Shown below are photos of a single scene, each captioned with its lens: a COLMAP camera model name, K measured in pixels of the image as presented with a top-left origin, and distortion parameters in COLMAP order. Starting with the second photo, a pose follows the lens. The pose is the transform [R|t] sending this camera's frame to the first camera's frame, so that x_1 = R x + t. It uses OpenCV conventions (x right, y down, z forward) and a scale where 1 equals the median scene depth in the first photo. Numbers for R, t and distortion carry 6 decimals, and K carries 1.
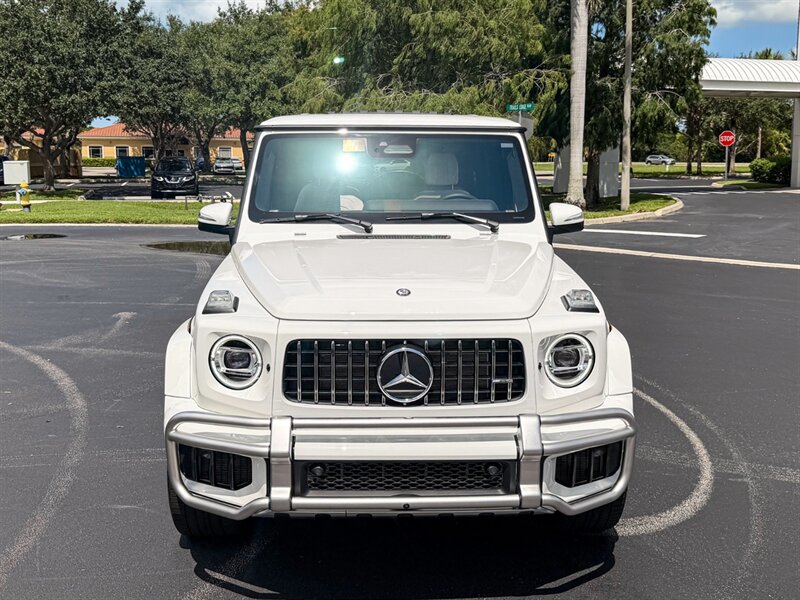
lens RADIAL K [[812.2, 0, 410.1], [0, 812.2, 244.7], [0, 0, 1]] dist [0.174128, -0.380149]
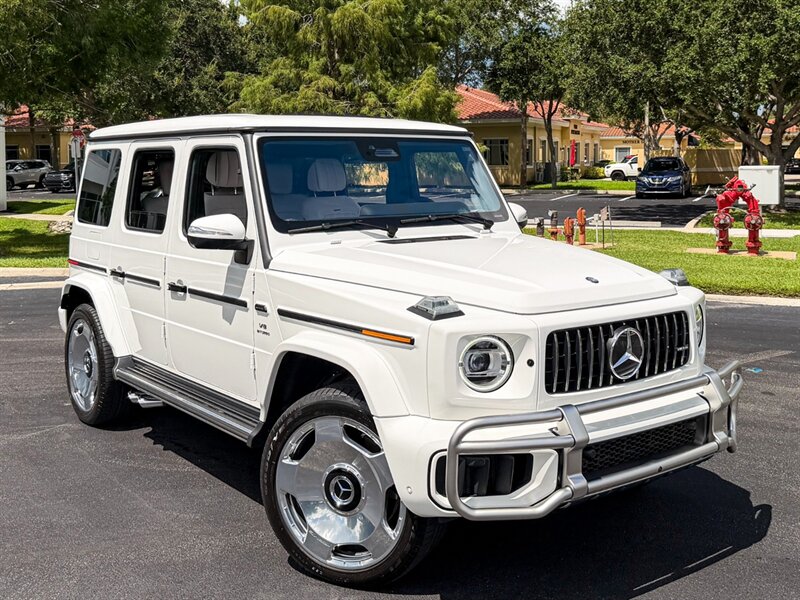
lens RADIAL K [[901.5, 0, 414.6], [0, 901.5, 213.2], [0, 0, 1]] dist [0.194061, -0.461381]
pose [[0.817138, -0.039224, 0.575106, -0.884241], [0.073282, 0.996656, -0.036148, -0.004218], [-0.571765, 0.071683, 0.817280, 0.141993]]
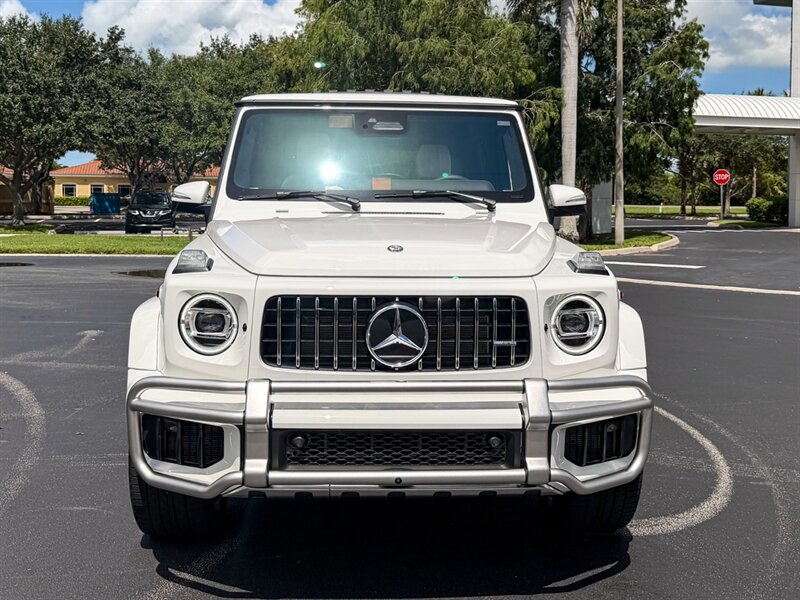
lens RADIAL K [[842.2, 0, 408.5], [0, 842.2, 221.6], [0, 0, 1]] dist [0.180001, -0.392751]
pose [[0.999881, 0.004045, 0.014895, -0.007476], [-0.002820, 0.996680, -0.081364, 0.104151], [-0.015174, 0.081313, 0.996573, 0.056534]]
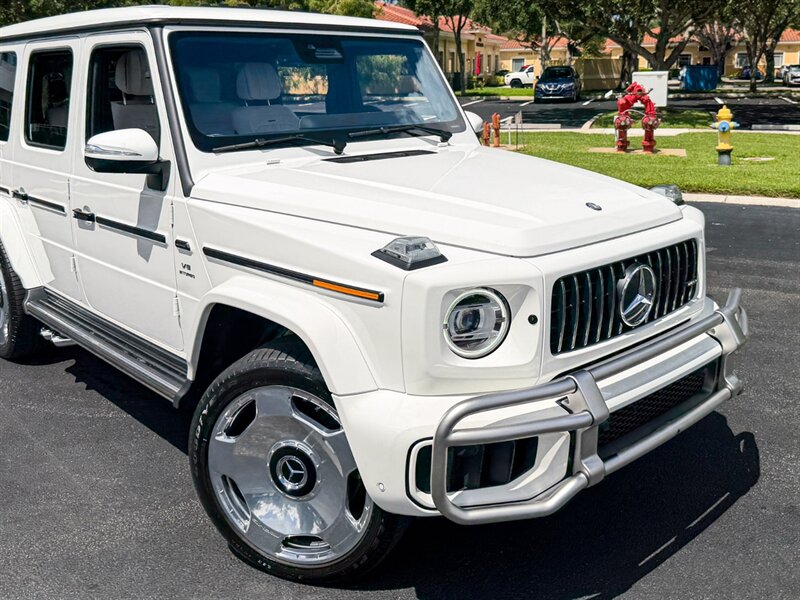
lens RADIAL K [[771.8, 0, 408.1], [0, 771.8, 220.1], [0, 0, 1]] dist [0.166848, -0.339701]
pose [[0.761553, -0.132758, 0.634360, -0.691636], [0.088280, 0.990921, 0.101398, -0.030159], [-0.642062, -0.021218, 0.766359, 0.479939]]
